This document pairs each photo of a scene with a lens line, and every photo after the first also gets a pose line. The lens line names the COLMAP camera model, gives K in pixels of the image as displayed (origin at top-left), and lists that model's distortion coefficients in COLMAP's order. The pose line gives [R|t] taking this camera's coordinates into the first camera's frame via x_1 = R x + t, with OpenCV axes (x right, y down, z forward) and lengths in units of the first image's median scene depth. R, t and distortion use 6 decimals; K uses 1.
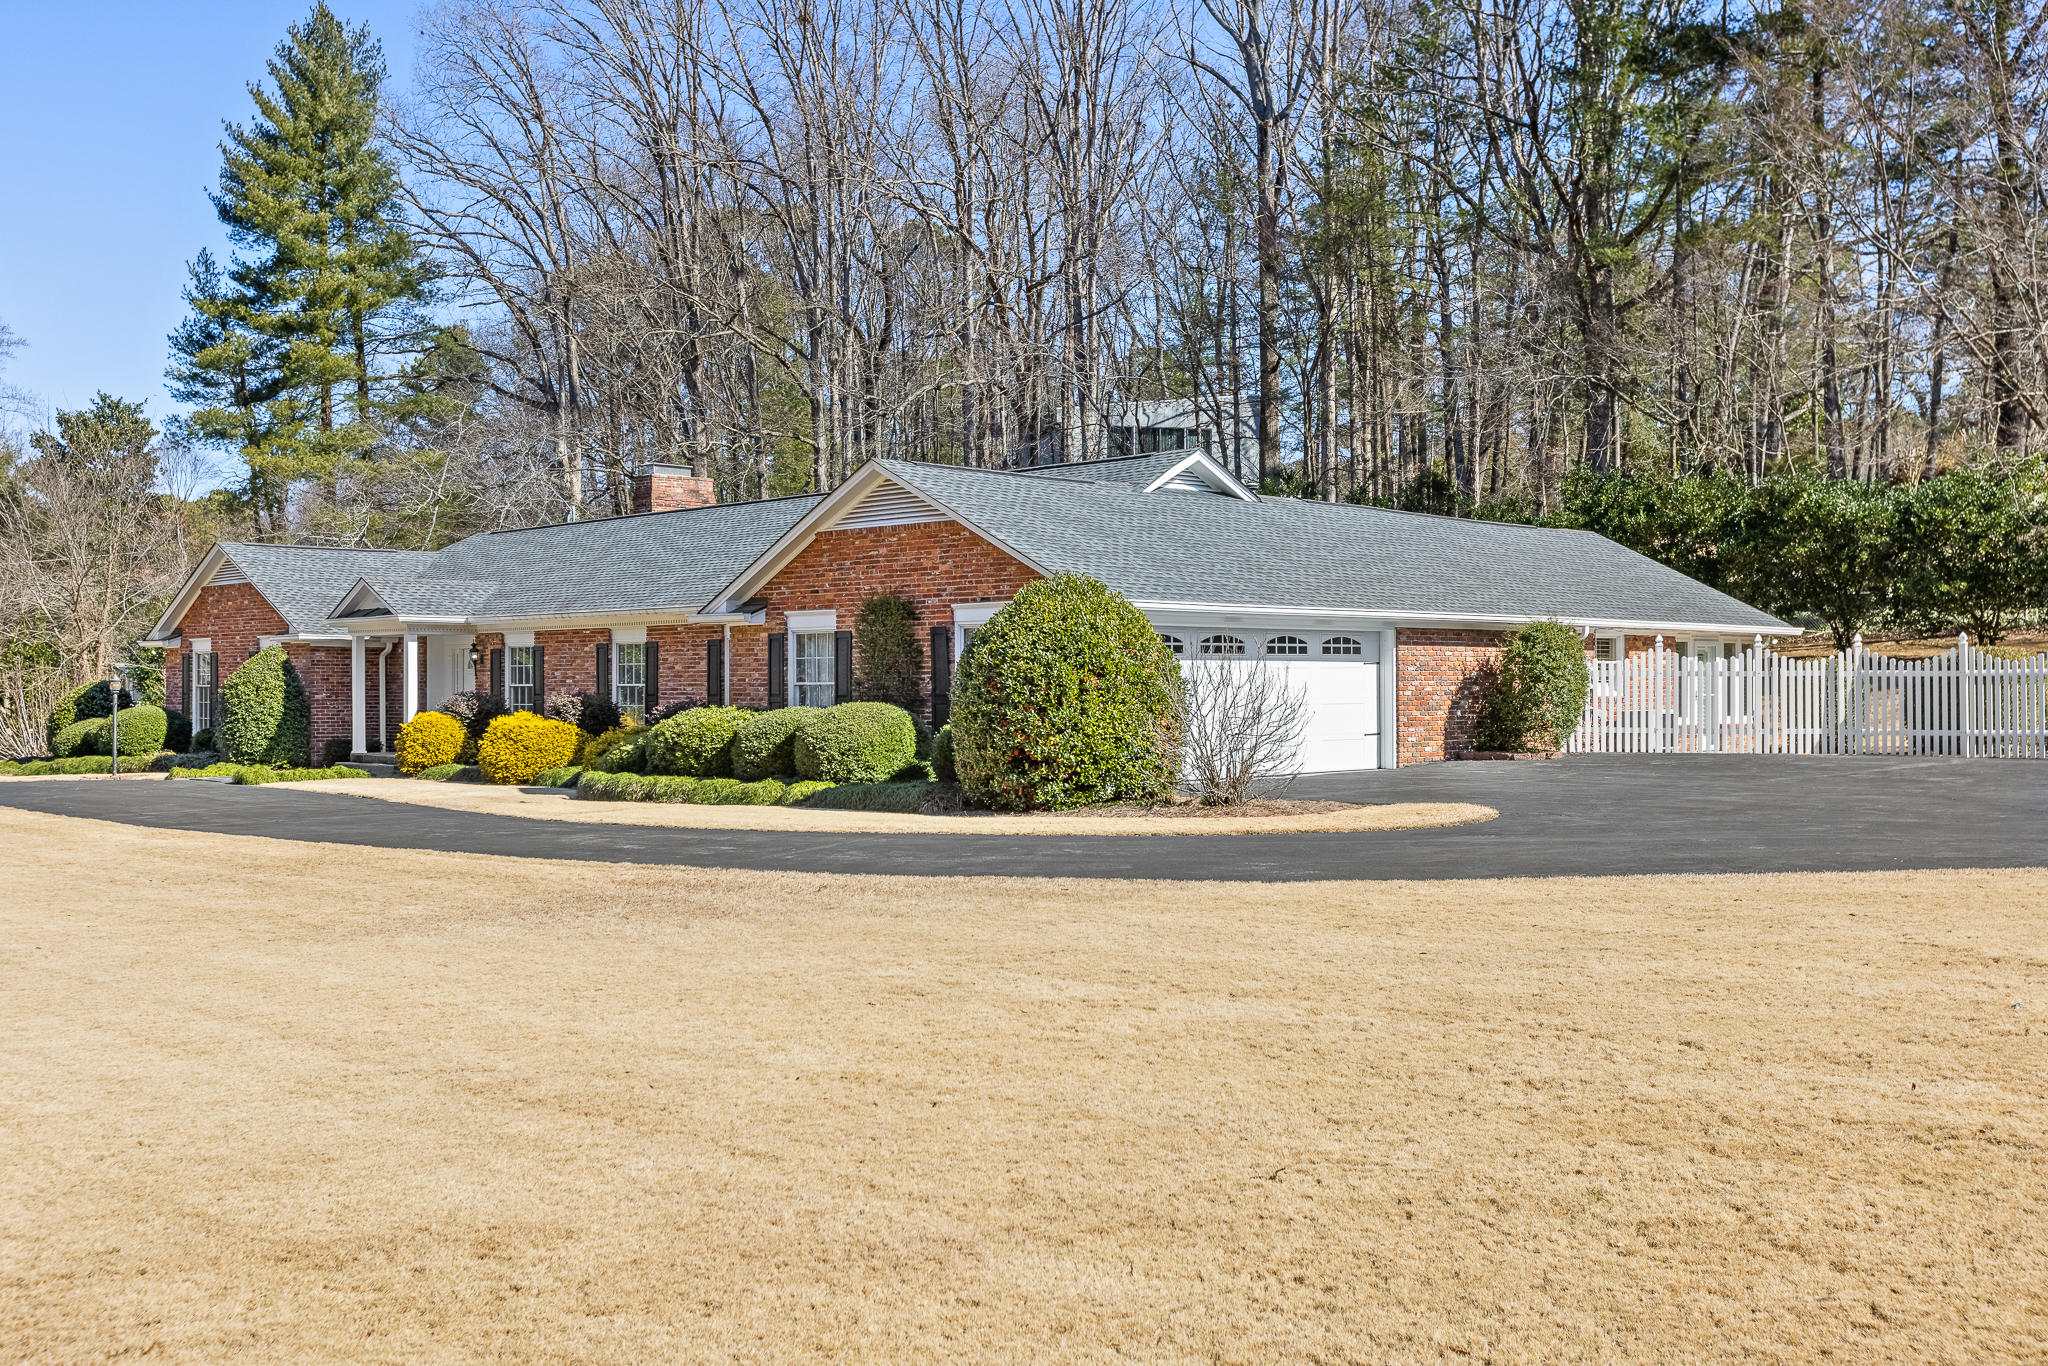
lens RADIAL K [[2004.1, 0, 1031.2], [0, 2004.1, 683.0], [0, 0, 1]] dist [-0.015183, 0.000000]
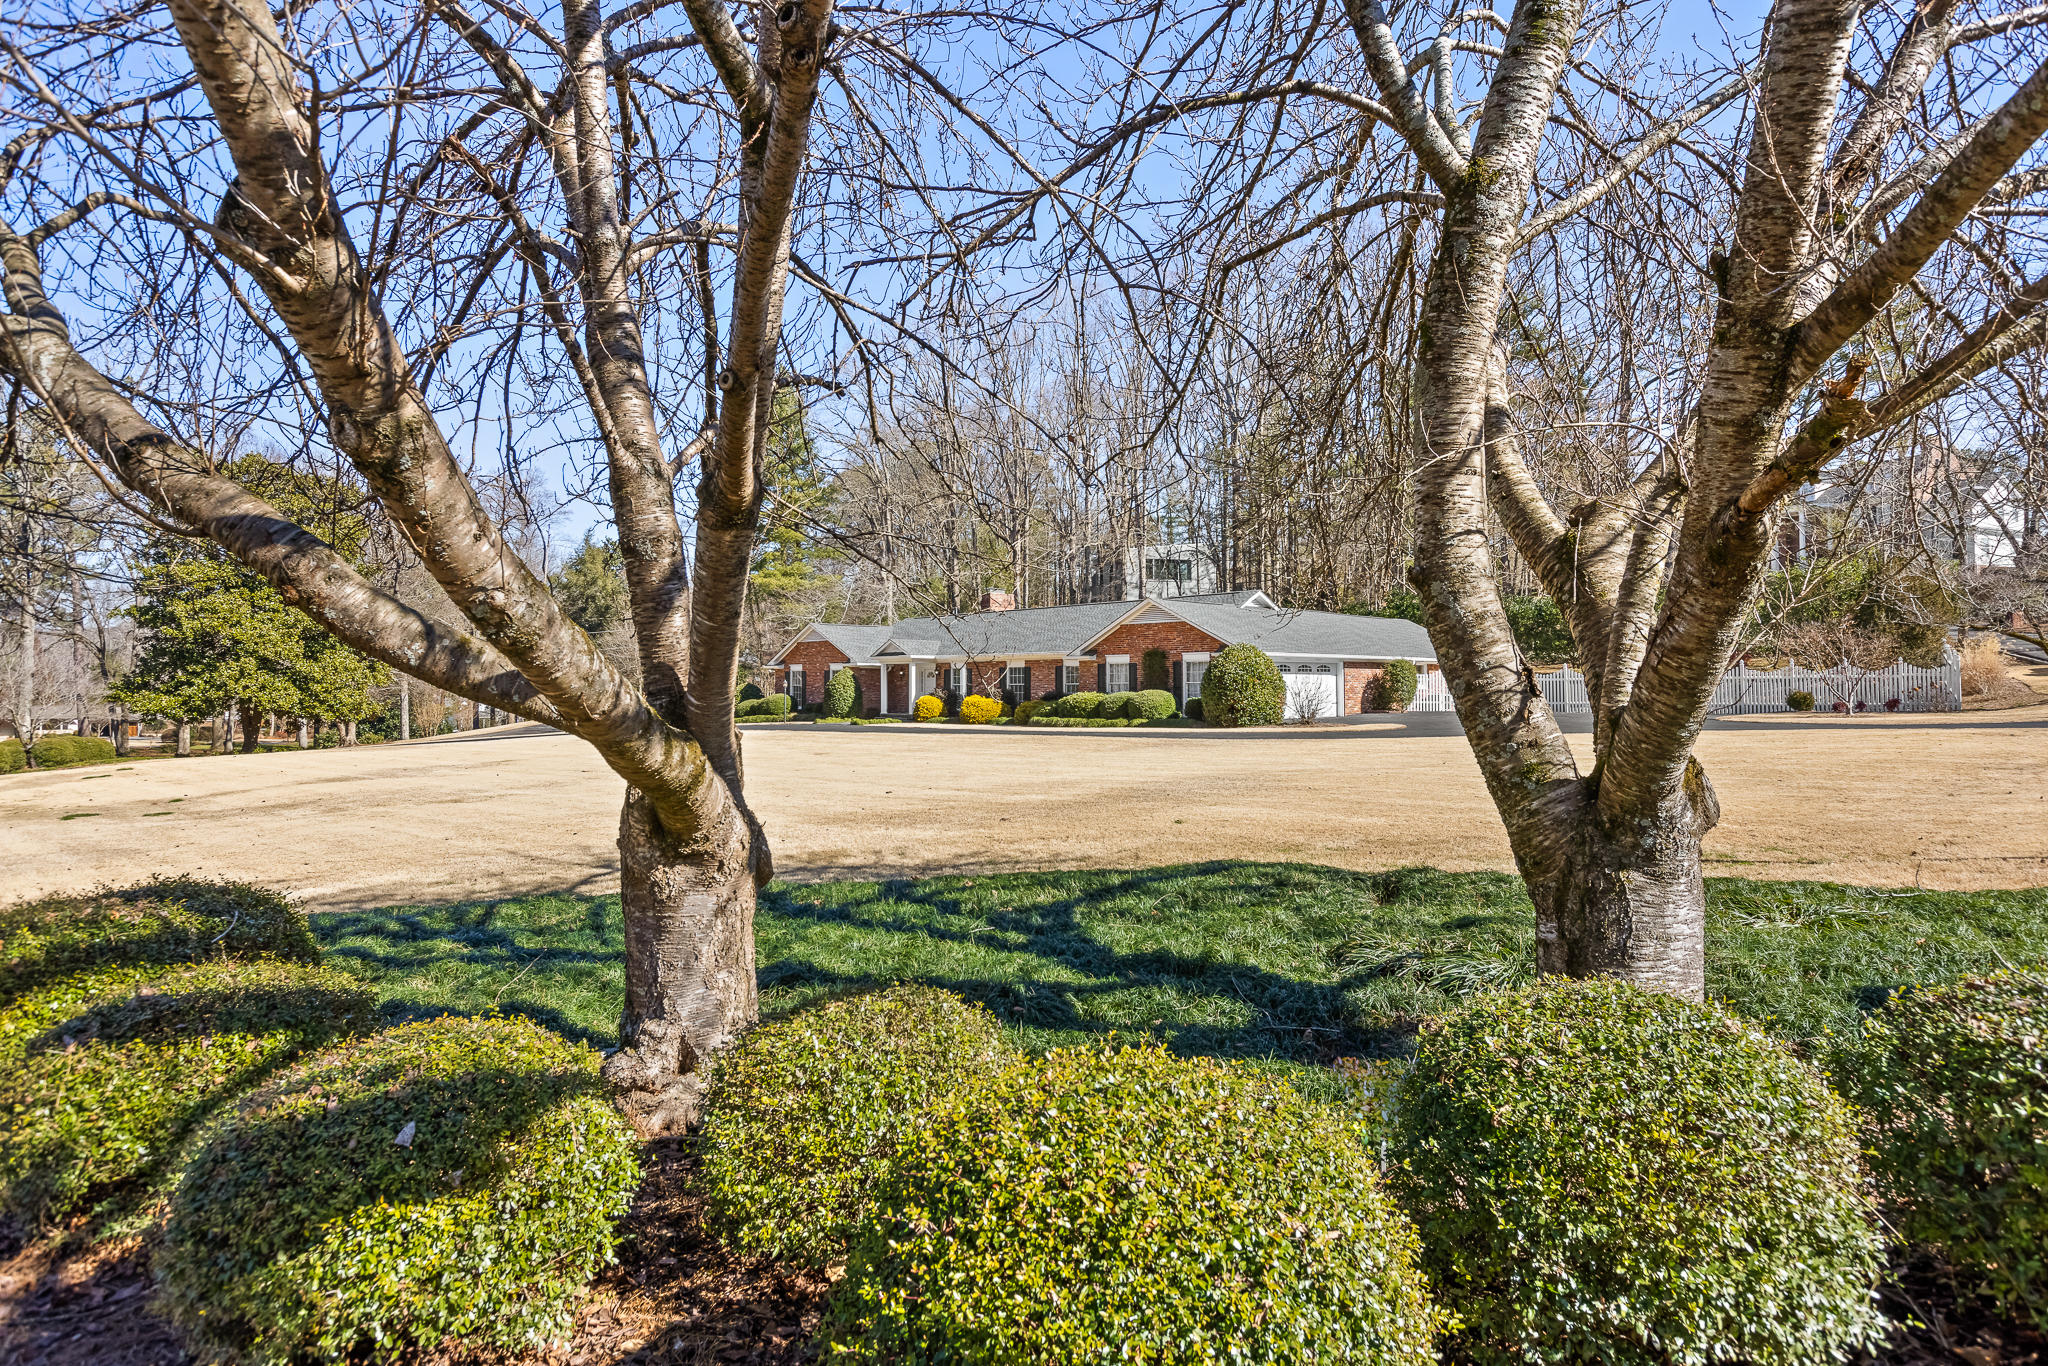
lens RADIAL K [[1191.2, 0, 1010.7], [0, 1191.2, 684.6], [0, 0, 1]] dist [0.004515, 0.000078]
pose [[0.999854, 0.001756, 0.016992, -0.269126], [-0.001678, 0.999988, -0.004621, 0.009464], [-0.017000, 0.004592, 0.999845, -0.522985]]
